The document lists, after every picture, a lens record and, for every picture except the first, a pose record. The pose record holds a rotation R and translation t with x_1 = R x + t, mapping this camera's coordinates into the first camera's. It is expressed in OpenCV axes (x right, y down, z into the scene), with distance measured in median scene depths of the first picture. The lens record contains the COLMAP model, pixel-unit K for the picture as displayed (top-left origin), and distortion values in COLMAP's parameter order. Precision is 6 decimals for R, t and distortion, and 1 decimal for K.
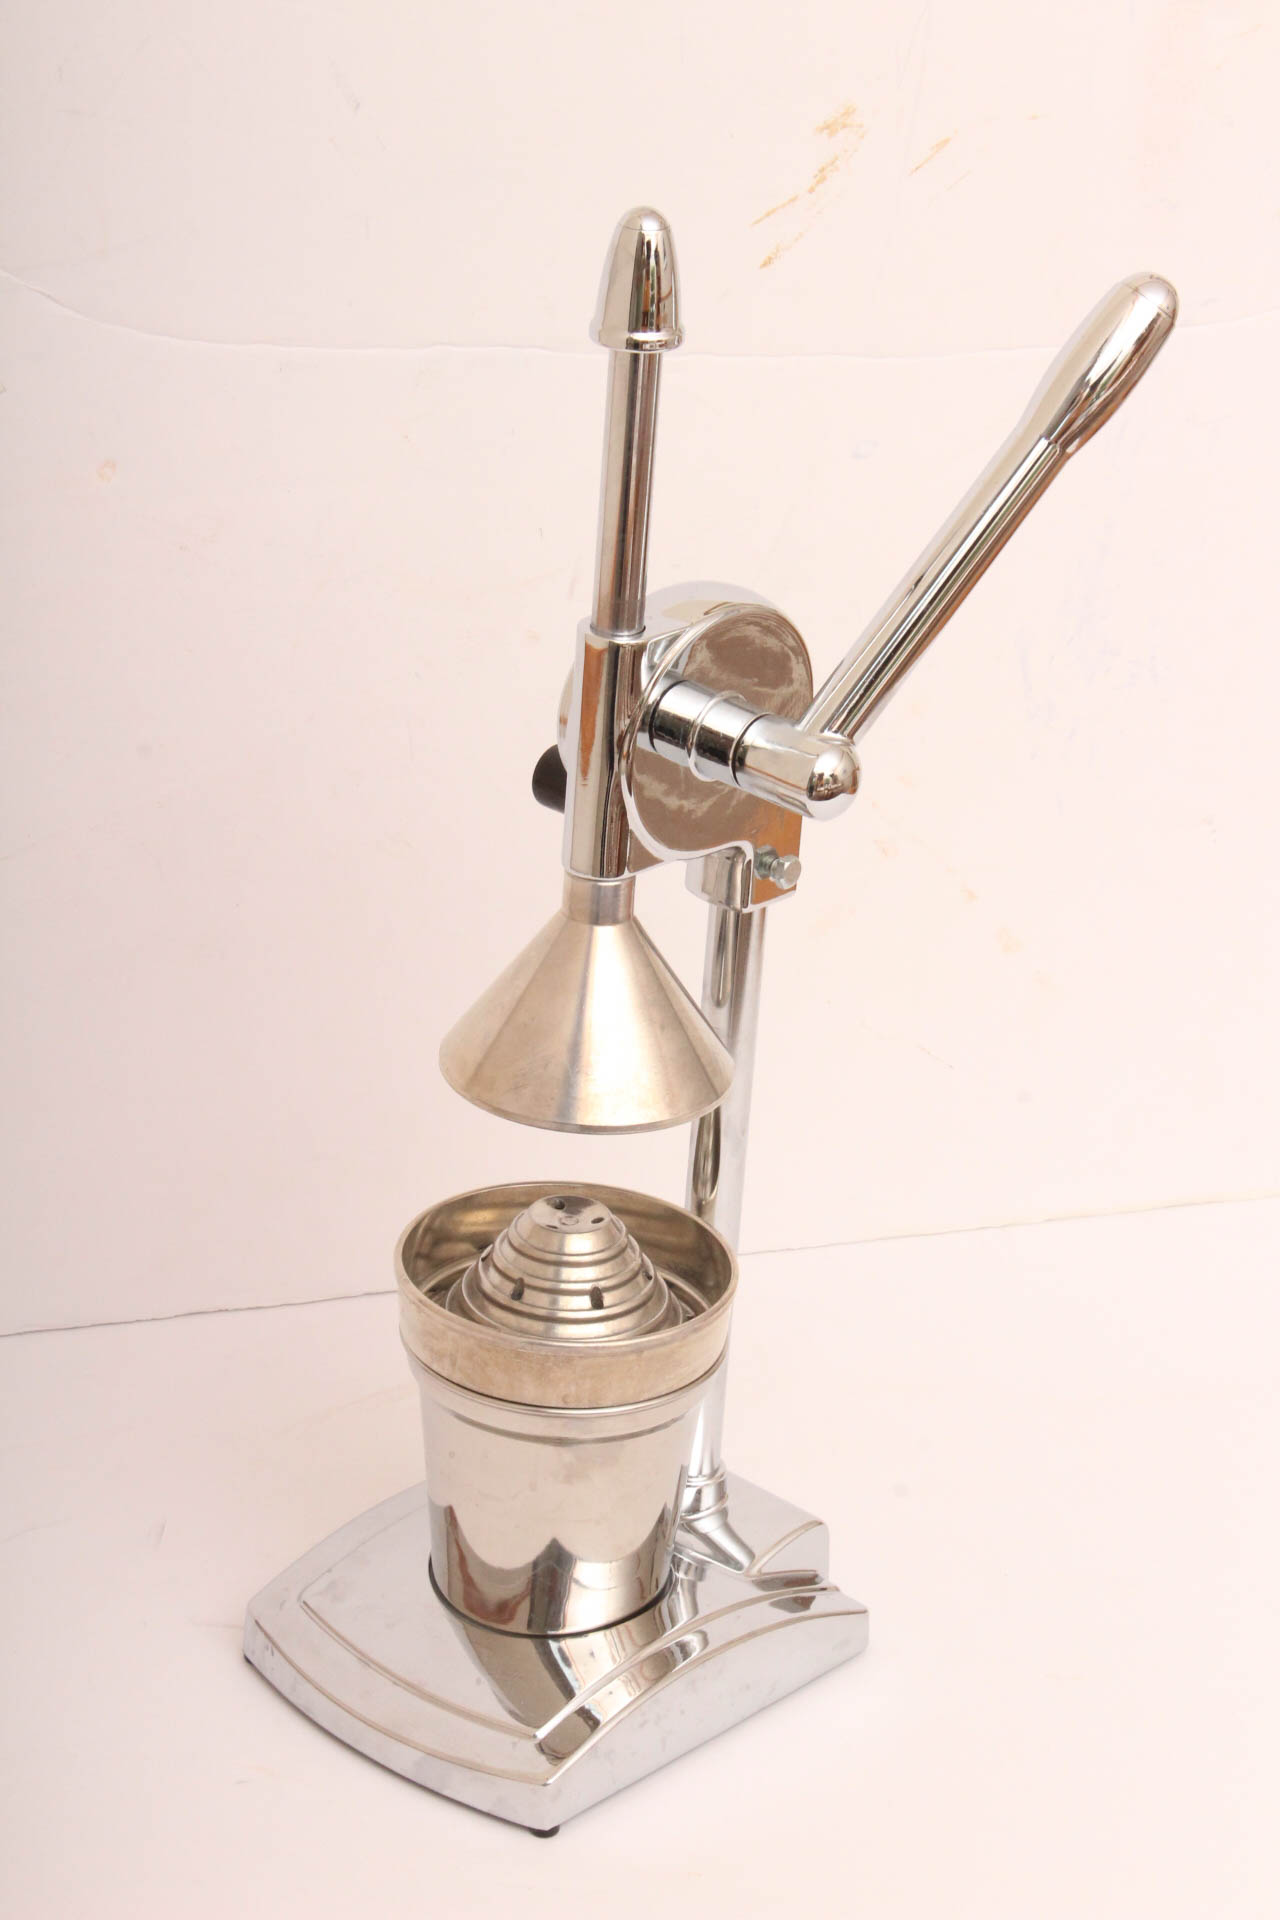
lens RADIAL K [[4410.5, 0, 647.0], [0, 4410.5, 943.3], [0, 0, 1]] dist [0.052889, 0.000000]
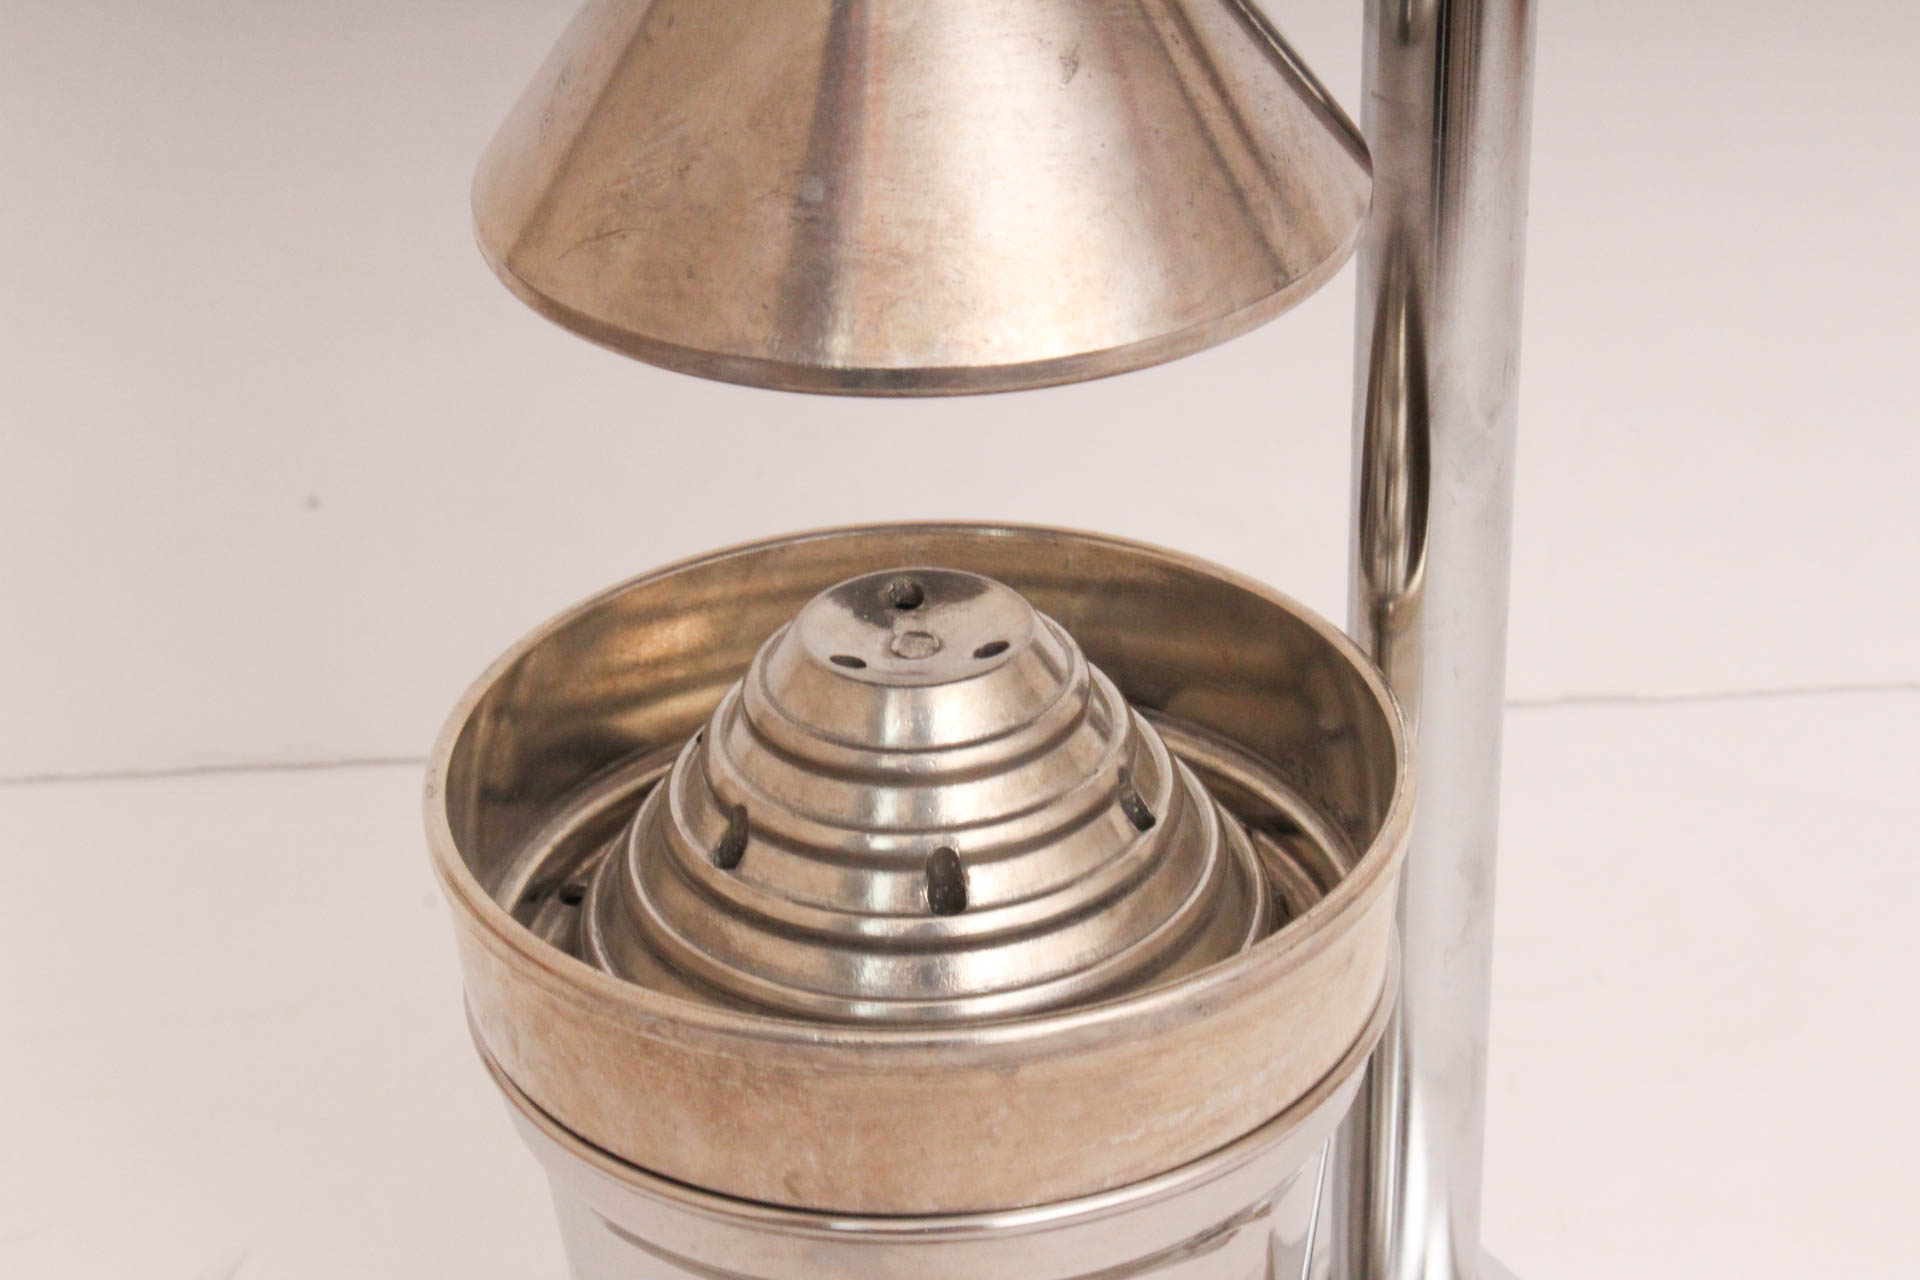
lens RADIAL K [[4410.5, 0, 942.6], [0, 4410.5, 637.3], [0, 0, 1]] dist [0.052889, 0.000000]
pose [[0.952839, 0.058741, -0.297737, 0.088731], [-0.026202, 0.993349, 0.112126, 0.024383], [0.302343, -0.099036, 0.948040, 0.688312]]
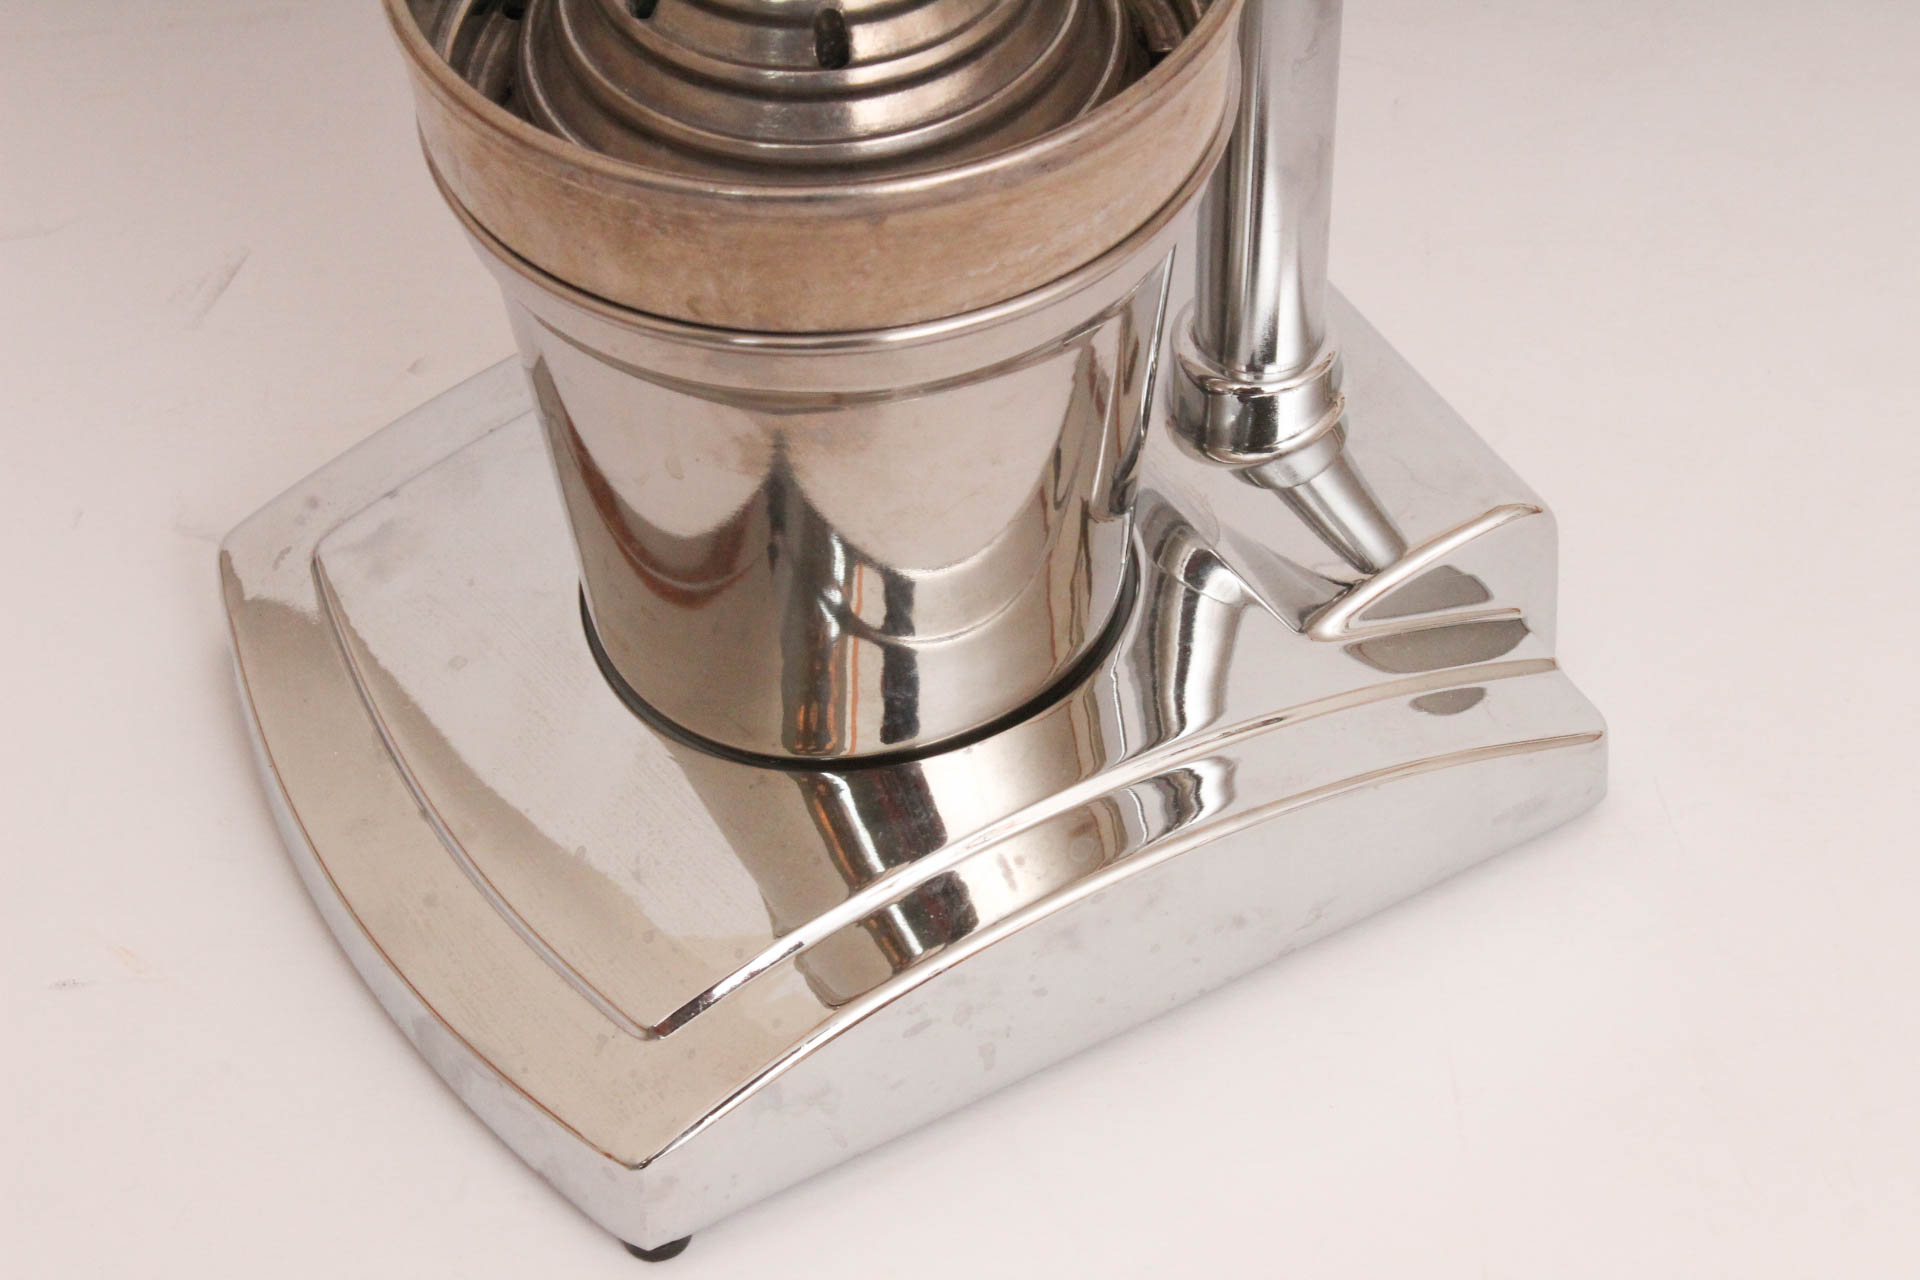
lens RADIAL K [[4410.5, 0, 952.8], [0, 4410.5, 633.2], [0, 0, 1]] dist [0.052889, 0.000000]
pose [[0.948347, 0.154263, -0.277202, 0.114604], [-0.038397, 0.923198, 0.382401, -0.019477], [0.314903, -0.352005, 0.881436, 0.651851]]
